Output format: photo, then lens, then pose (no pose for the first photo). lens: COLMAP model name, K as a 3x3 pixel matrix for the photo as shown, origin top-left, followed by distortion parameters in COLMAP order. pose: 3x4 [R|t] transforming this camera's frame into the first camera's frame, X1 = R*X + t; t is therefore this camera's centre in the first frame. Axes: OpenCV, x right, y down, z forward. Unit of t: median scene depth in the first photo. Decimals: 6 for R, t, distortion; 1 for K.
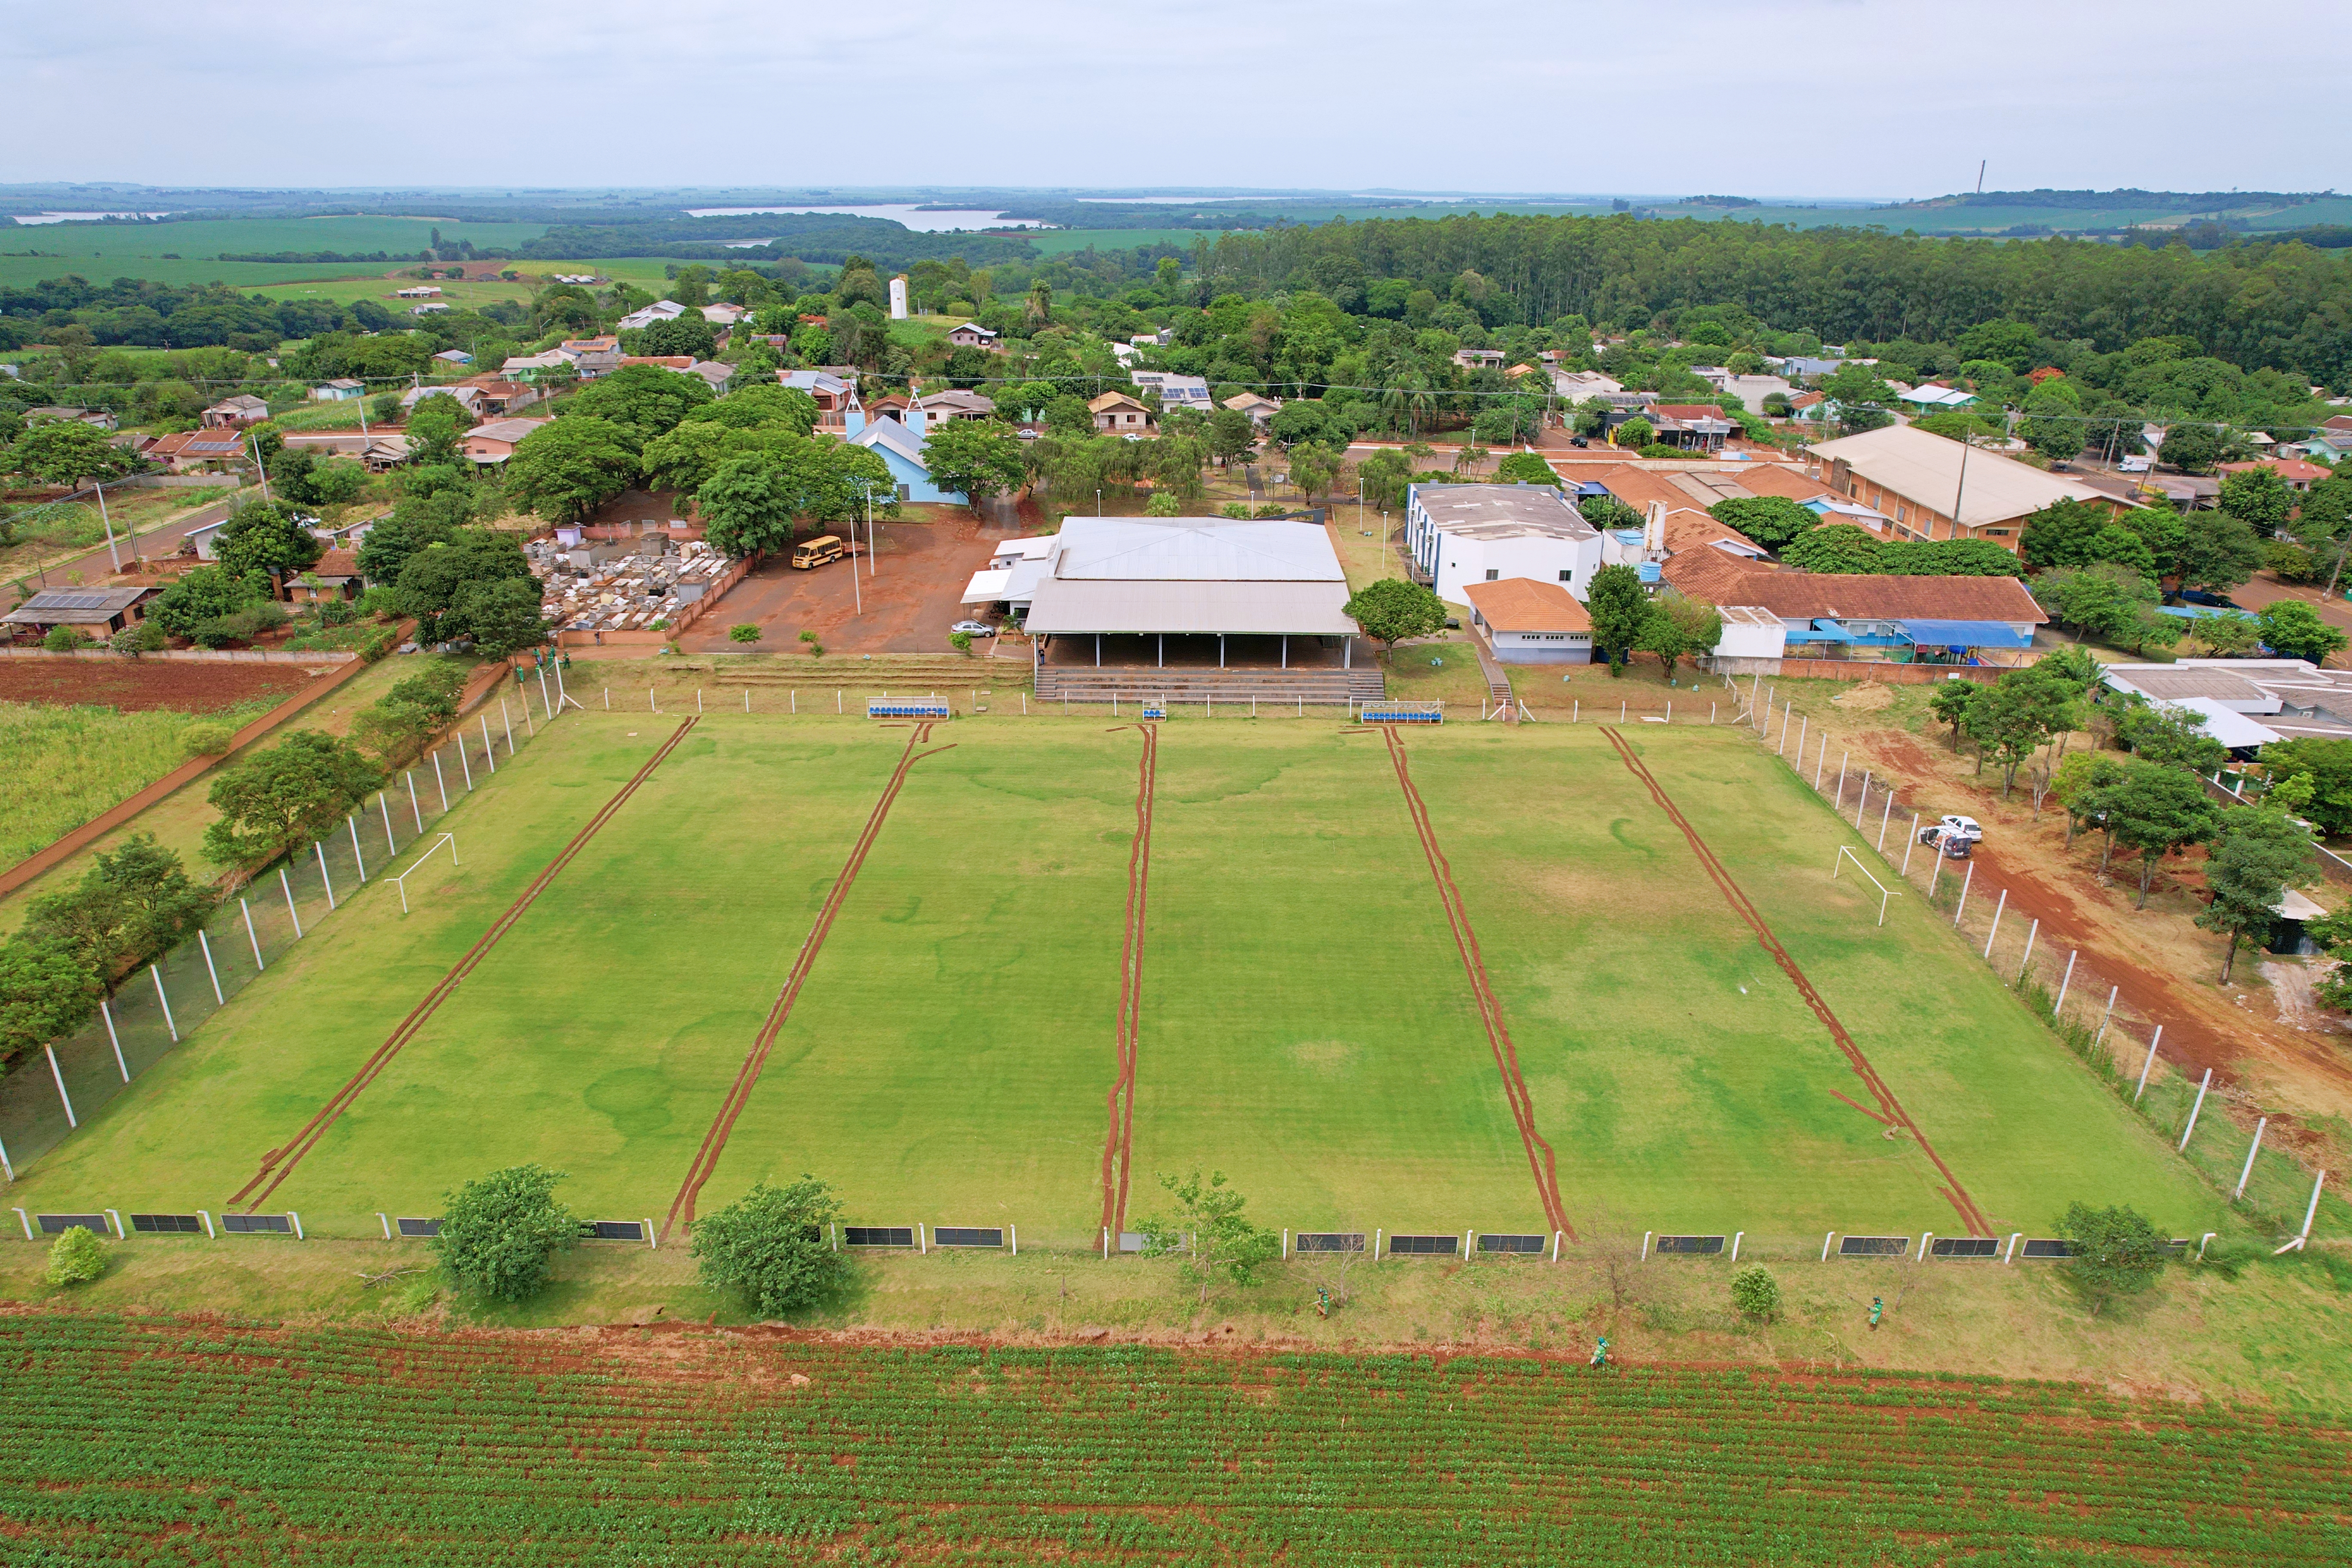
lens RADIAL K [[1491.0, 0, 1166.9], [0, 1491.0, 813.9], [0, 0, 1]] dist [-0.089597, 0.080797]
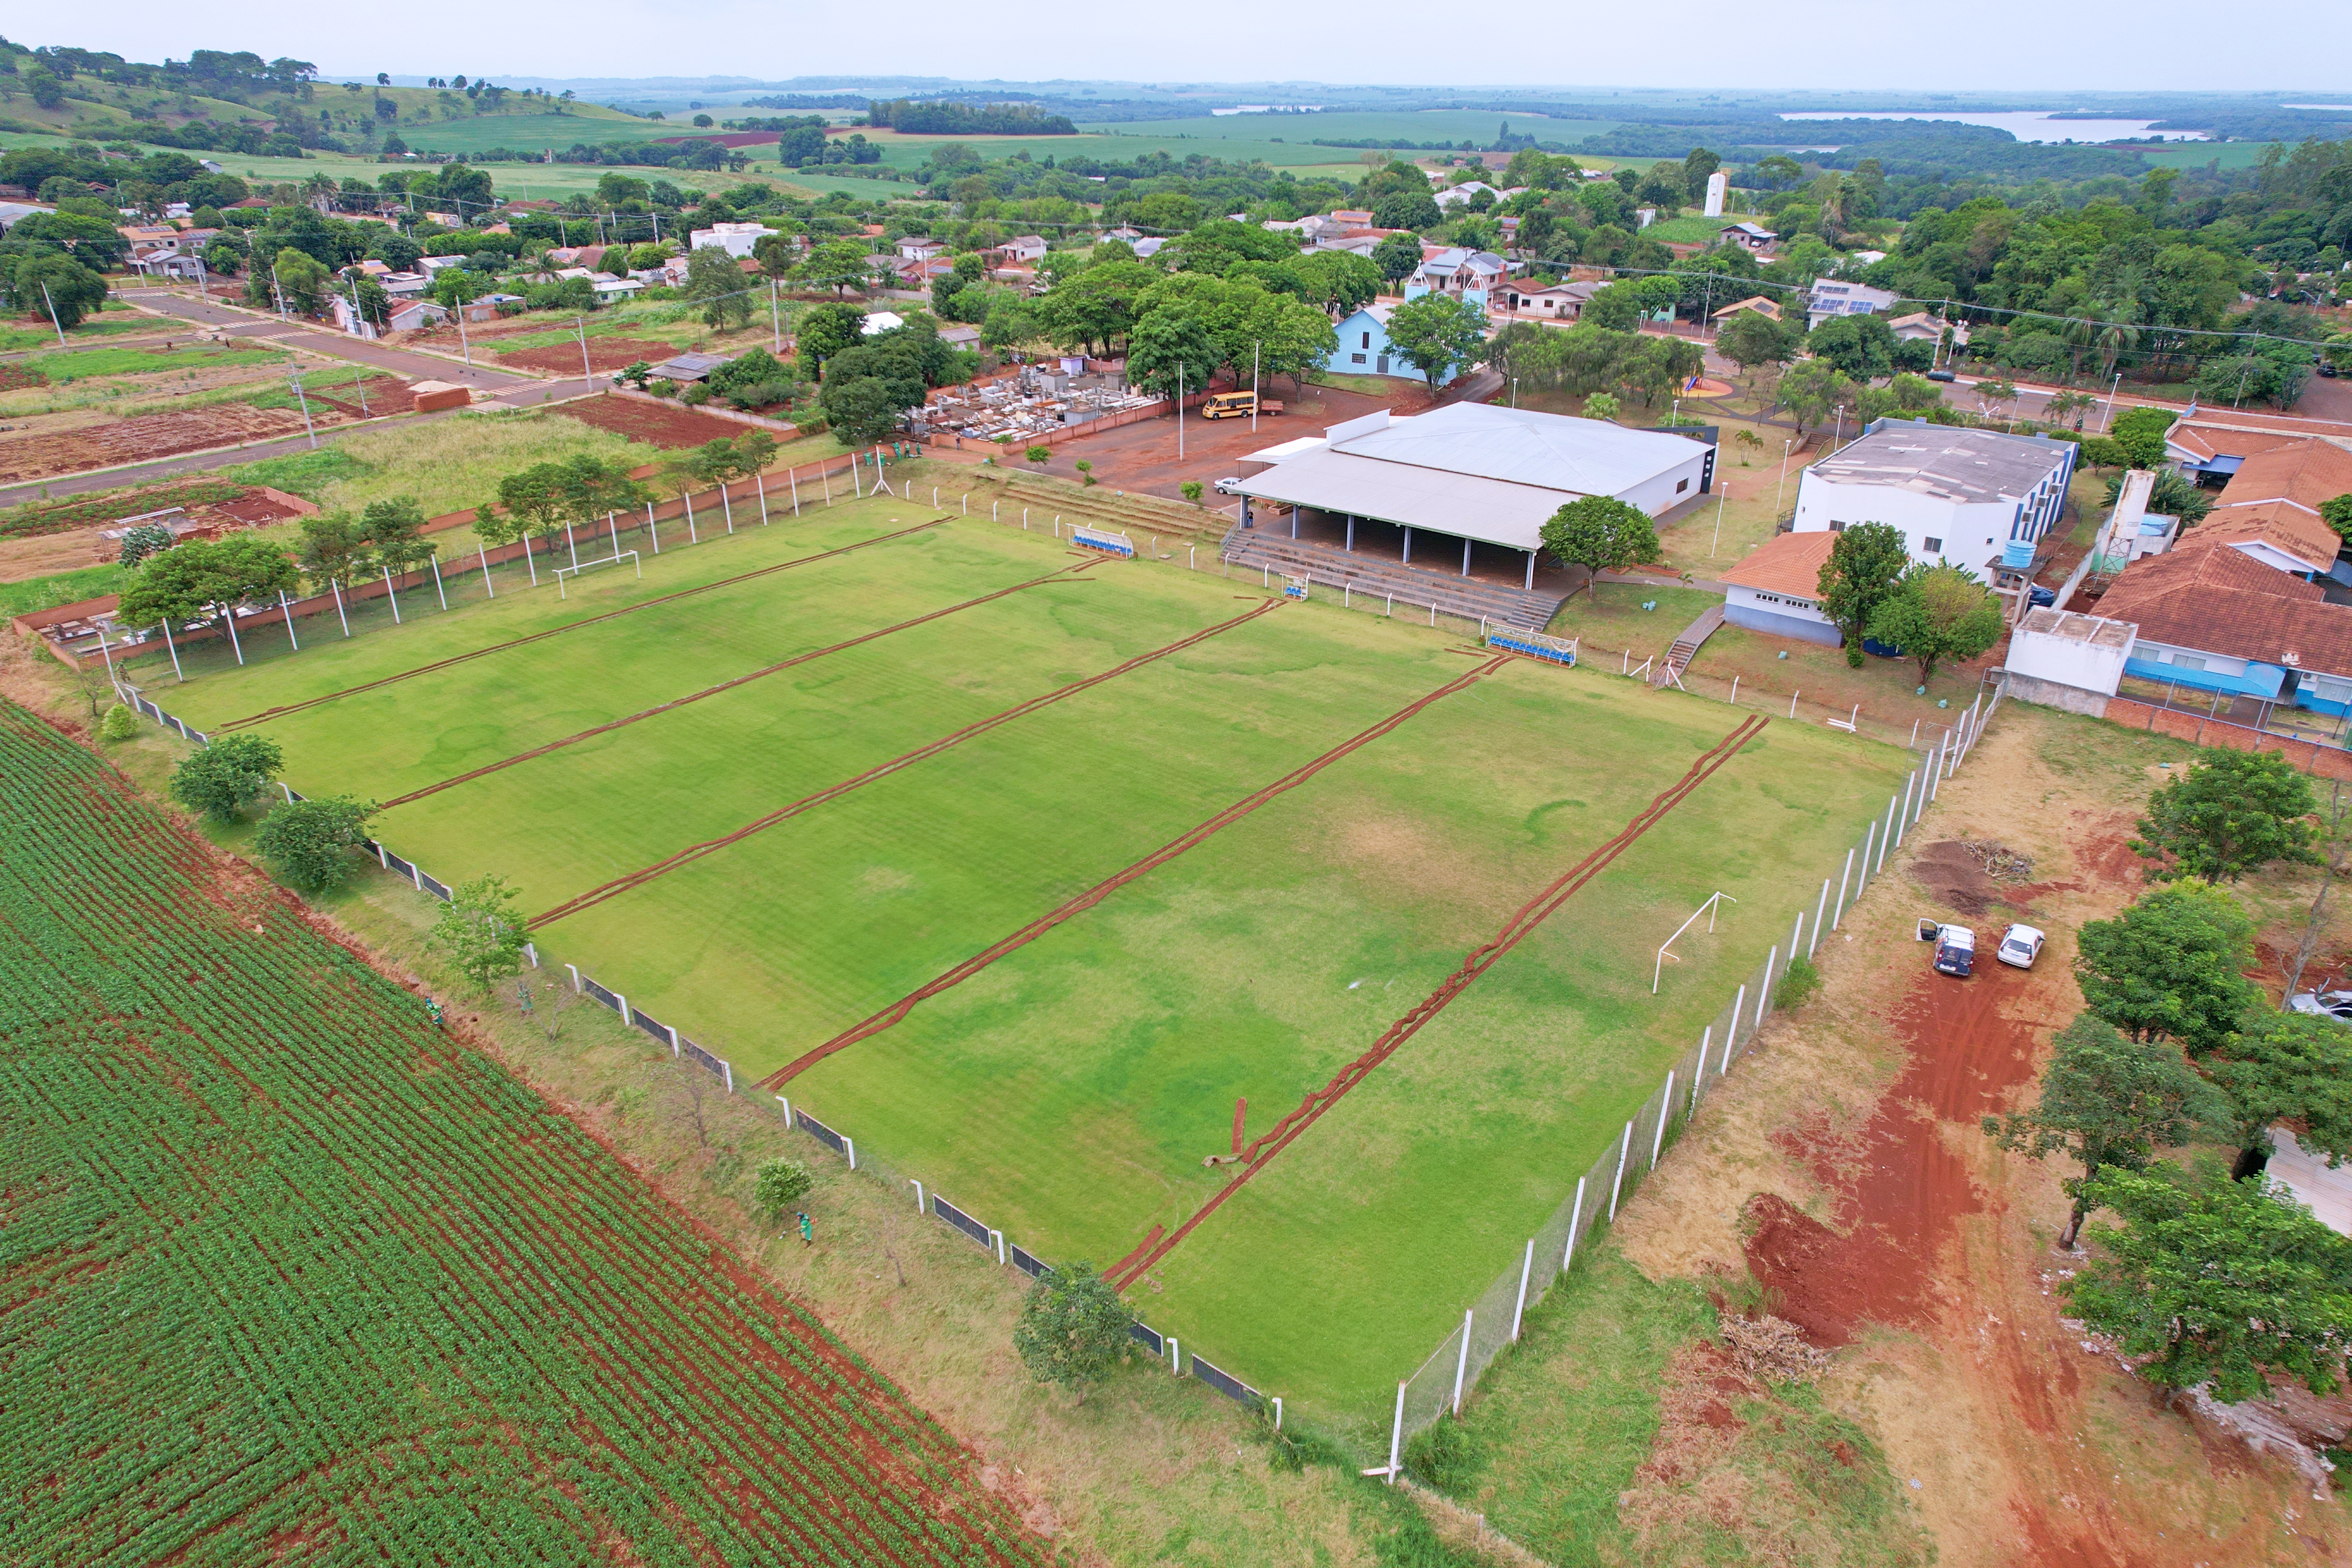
lens RADIAL K [[1491.0, 0, 1166.9], [0, 1491.0, 813.9], [0, 0, 1]] dist [-0.089597, 0.080797]
pose [[0.786447, 0.272236, -0.554426, 0.492270], [-0.240367, 0.961762, 0.131289, -0.035734], [0.568968, 0.030014, 0.821812, 0.177470]]
